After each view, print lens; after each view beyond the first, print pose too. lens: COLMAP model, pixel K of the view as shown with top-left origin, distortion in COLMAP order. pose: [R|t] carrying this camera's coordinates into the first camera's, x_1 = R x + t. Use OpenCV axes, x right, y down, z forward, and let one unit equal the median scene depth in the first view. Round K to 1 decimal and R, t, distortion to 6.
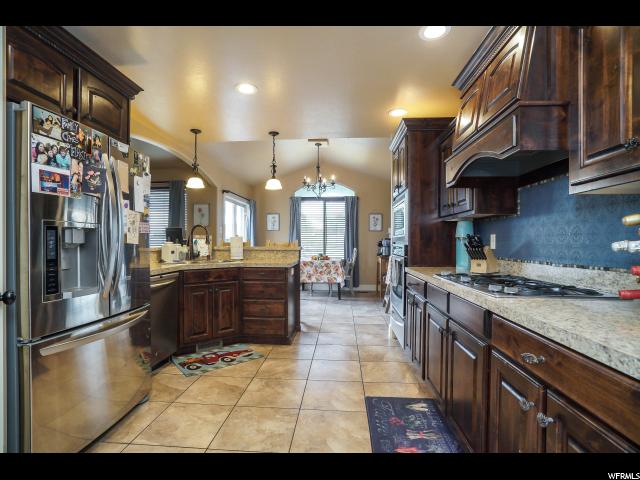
lens RADIAL K [[311.7, 0, 324.6], [0, 311.7, 243.0], [0, 0, 1]] dist [-0.029178, 0.000042]
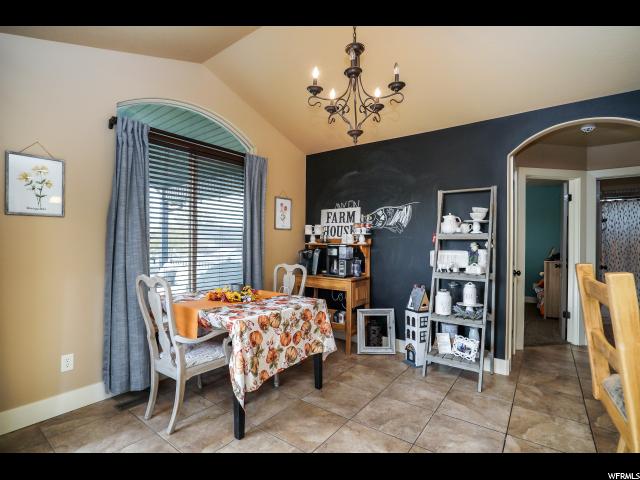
lens RADIAL K [[303.6, 0, 318.8], [0, 303.6, 242.1], [0, 0, 1]] dist [-0.048507, 0.008795]
pose [[0.560109, 0.001969, 0.828416, -0.281037], [-0.004519, 0.999990, 0.000679, -0.018561], [-0.828406, -0.004124, 0.560112, 0.740802]]
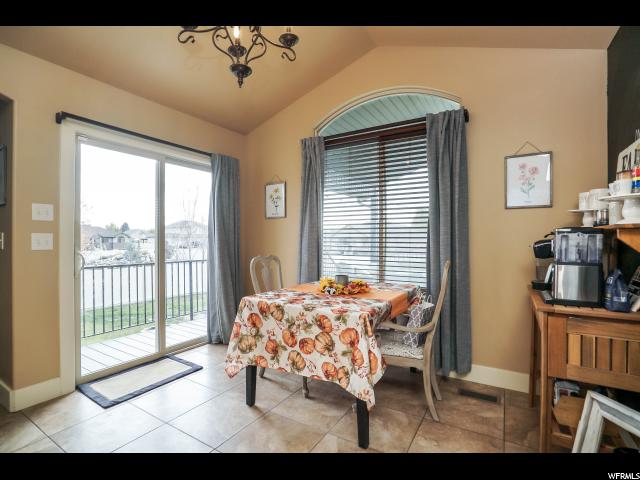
lens RADIAL K [[303.6, 0, 317.1], [0, 303.6, 239.3], [0, 0, 1]] dist [-0.048507, 0.008795]
pose [[0.883071, -0.004148, -0.469222, 0.130784], [0.003710, 0.999991, -0.001857, -0.005594], [0.469226, -0.000101, 0.883078, 0.714614]]
